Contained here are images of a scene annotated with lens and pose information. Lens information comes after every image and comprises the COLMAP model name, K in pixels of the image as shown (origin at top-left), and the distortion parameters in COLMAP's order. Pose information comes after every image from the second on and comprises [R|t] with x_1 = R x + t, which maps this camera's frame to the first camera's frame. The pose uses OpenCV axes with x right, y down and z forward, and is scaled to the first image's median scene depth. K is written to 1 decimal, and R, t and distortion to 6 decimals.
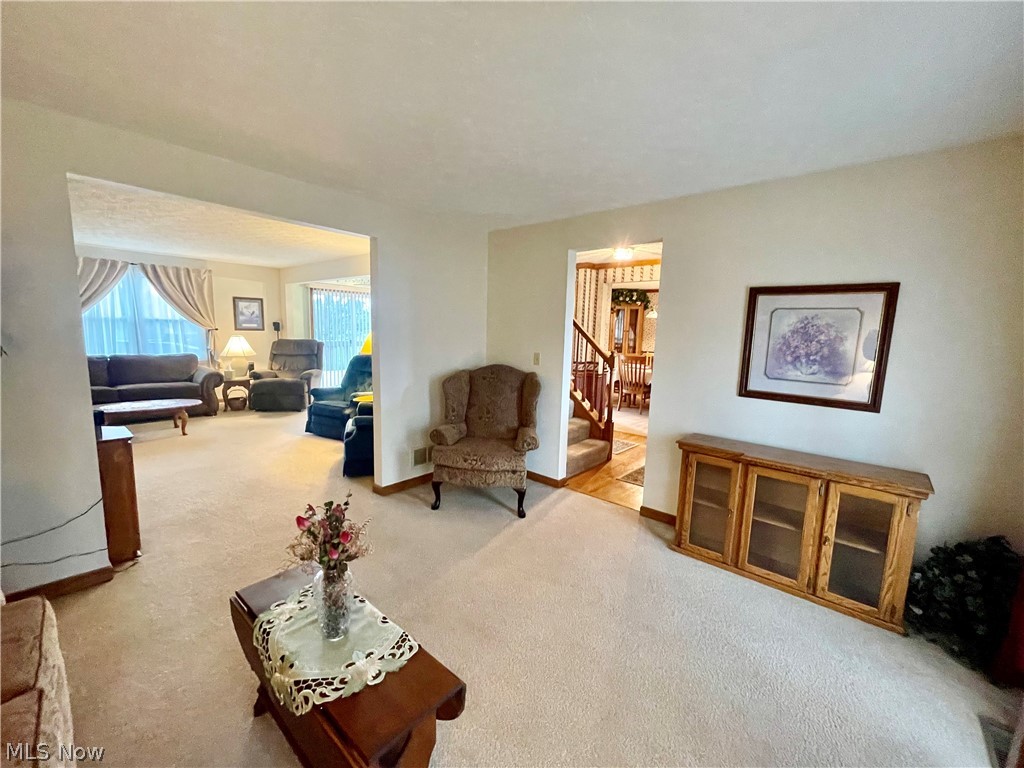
lens RADIAL K [[415.9, 0, 512.4], [0, 415.9, 381.8], [0, 0, 1]] dist [0.003833, -0.001209]
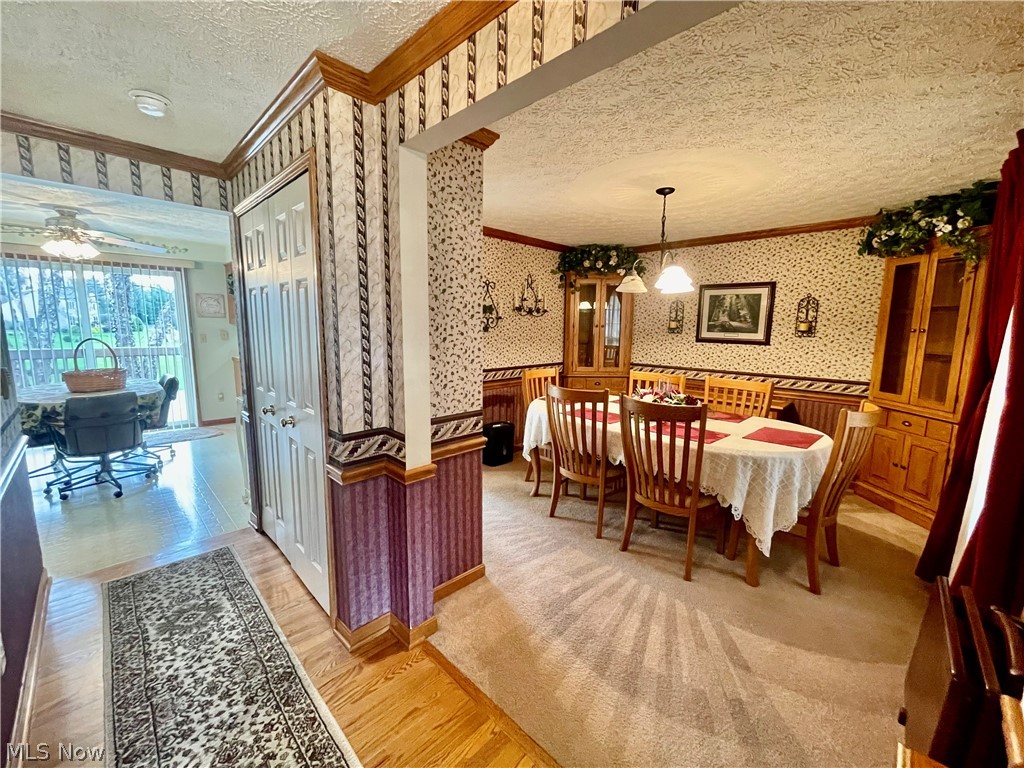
lens RADIAL K [[415.9, 0, 513.4], [0, 415.9, 386.0], [0, 0, 1]] dist [0.003833, -0.001209]
pose [[0.998210, -0.013298, -0.058306, 0.197638], [0.013984, 0.999838, 0.011370, -0.054096], [0.058145, -0.012165, 0.998234, 0.472905]]
